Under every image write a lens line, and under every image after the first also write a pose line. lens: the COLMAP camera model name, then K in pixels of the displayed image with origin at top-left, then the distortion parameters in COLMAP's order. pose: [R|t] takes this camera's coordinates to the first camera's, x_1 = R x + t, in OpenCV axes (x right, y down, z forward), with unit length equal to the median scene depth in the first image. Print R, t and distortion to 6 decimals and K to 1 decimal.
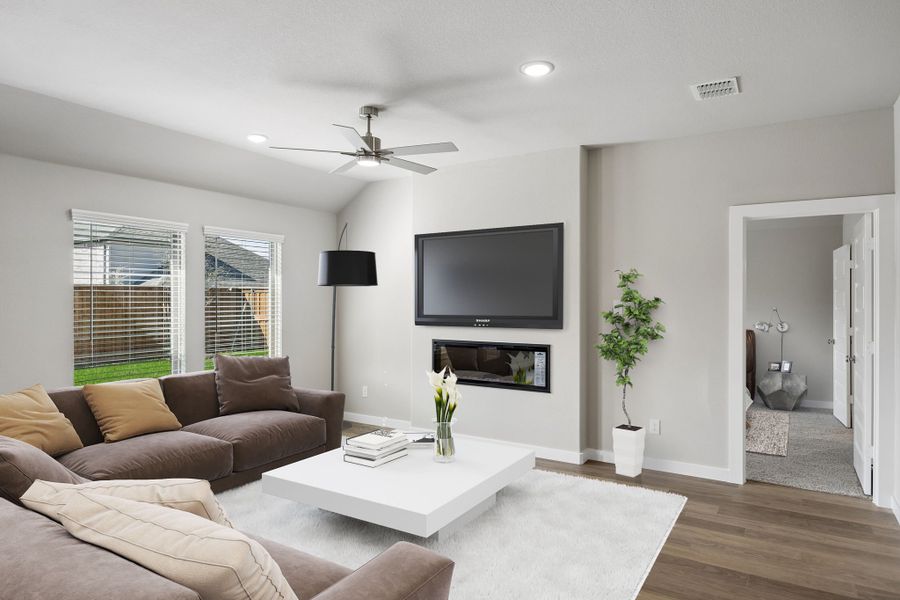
lens RADIAL K [[562.2, 0, 444.0], [0, 562.2, 299.3], [0, 0, 1]] dist [0.003033, -0.005545]
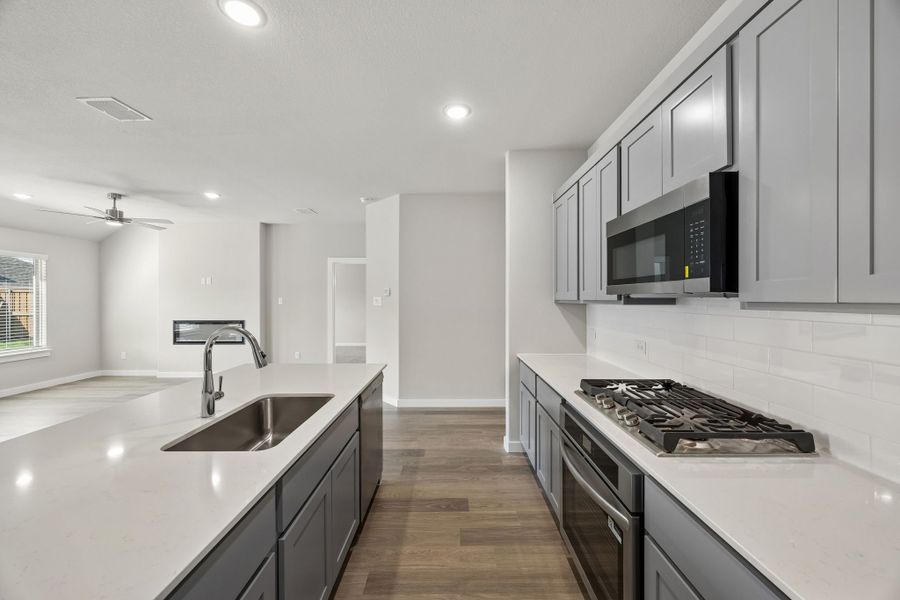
lens RADIAL K [[353.5, 0, 454.0], [0, 353.5, 296.9], [0, 0, 1]] dist [0.003467, -0.000095]
pose [[0.842667, 0.001194, 0.538433, 0.160572], [0.000455, 0.999996, -0.002930, 0.003092], [-0.538434, 0.002713, 0.842663, -0.522844]]
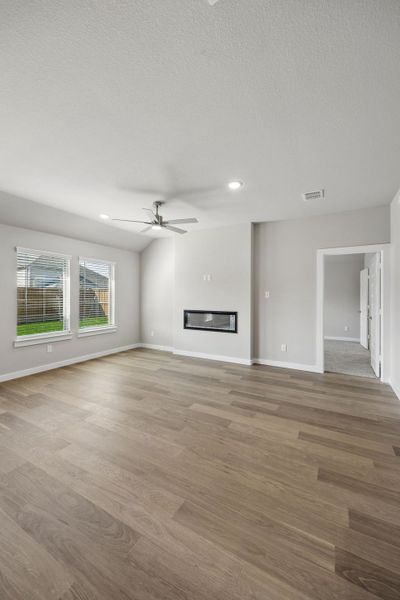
lens RADIAL K [[253.1, 0, 195.7], [0, 253.1, 295.0], [0, 0, 1]] dist [0.012897, 0.000334]
pose [[0.999154, 0.002647, 0.041035, -0.020234], [-0.002482, 0.999989, -0.004069, 0.022606], [-0.041045, 0.003963, 0.999149, 0.003904]]
